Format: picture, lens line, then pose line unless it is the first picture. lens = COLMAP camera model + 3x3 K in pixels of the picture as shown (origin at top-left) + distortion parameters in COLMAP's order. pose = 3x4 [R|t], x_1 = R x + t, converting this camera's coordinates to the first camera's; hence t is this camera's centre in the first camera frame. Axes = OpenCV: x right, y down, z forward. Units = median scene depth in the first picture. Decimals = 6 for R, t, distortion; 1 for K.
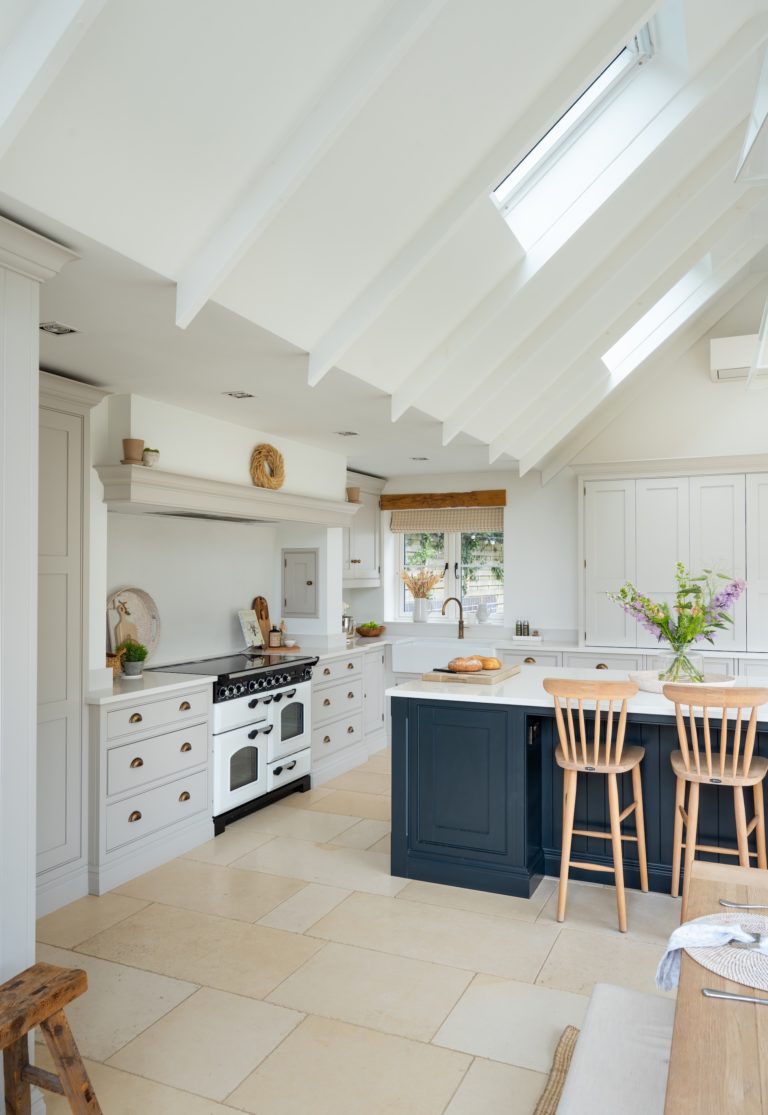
lens RADIAL K [[782.6, 0, 377.8], [0, 782.6, 562.5], [0, 0, 1]] dist [-0.017173, 0.020614]
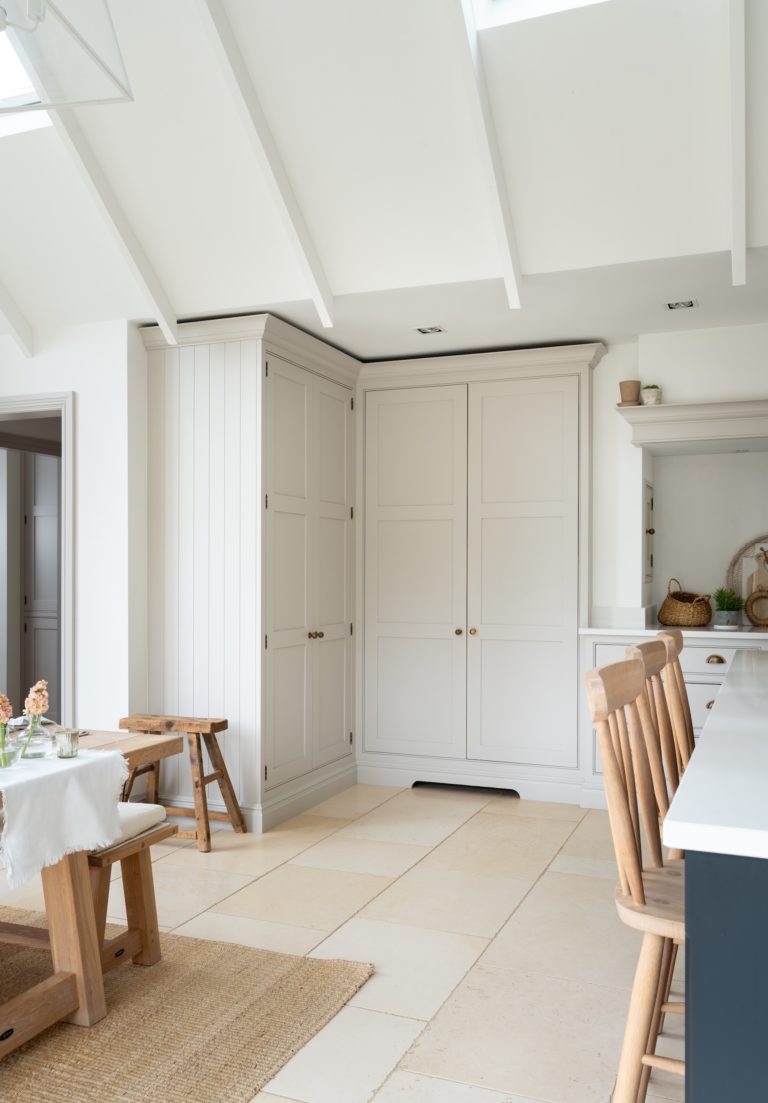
lens RADIAL K [[931.8, 0, 405.2], [0, 931.8, 577.1], [0, 0, 1]] dist [-0.023894, 0.008032]
pose [[0.063692, 0.007511, -0.997941, 0.659863], [0.014033, 0.999866, 0.008421, 0.062089], [0.997871, -0.014540, 0.063578, 0.476513]]
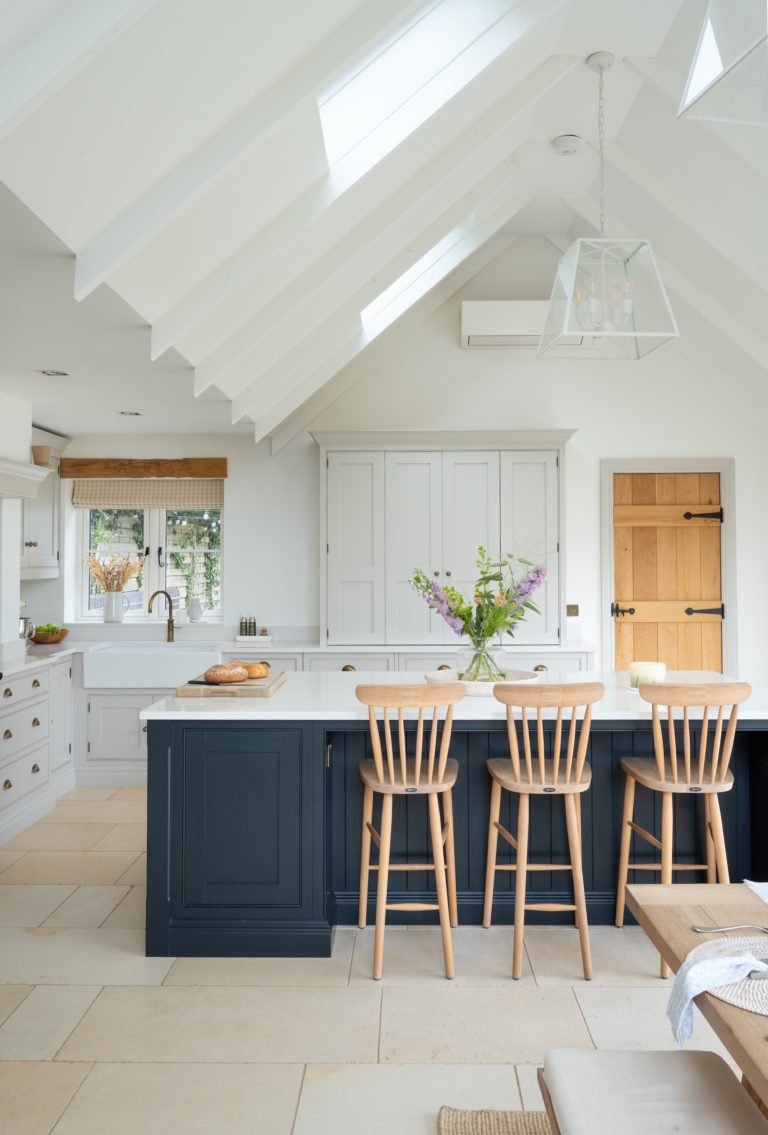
lens RADIAL K [[926.6, 0, 379.1], [0, 926.6, 541.3], [0, 0, 1]] dist [0.001280, -0.013238]
pose [[0.916753, 0.007382, 0.399385, -0.106006], [-0.003963, 0.999948, -0.009384, 0.003680], [-0.399434, 0.007020, 0.916735, 0.063799]]
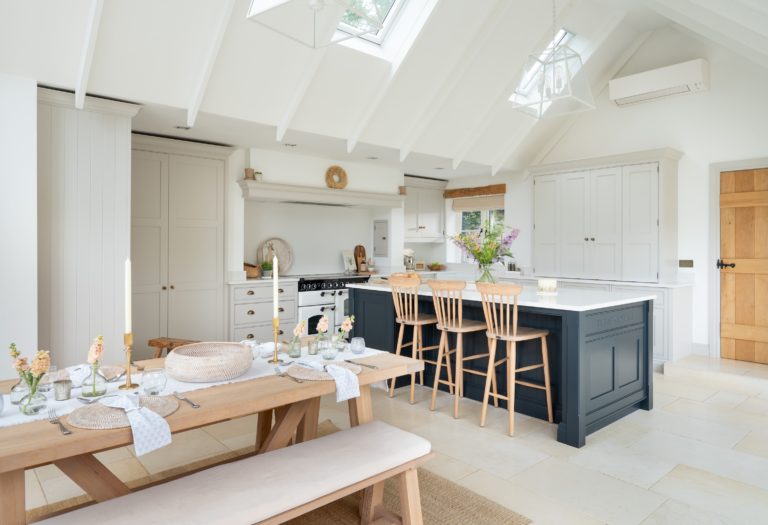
lens RADIAL K [[500.9, 0, 369.7], [0, 500.9, 248.8], [0, 0, 1]] dist [0.009624, -0.000112]
pose [[0.914805, 0.007653, -0.403823, 0.445649], [0.000408, 0.999802, 0.019871, 0.032986], [0.403895, -0.018342, 0.914621, -0.136691]]
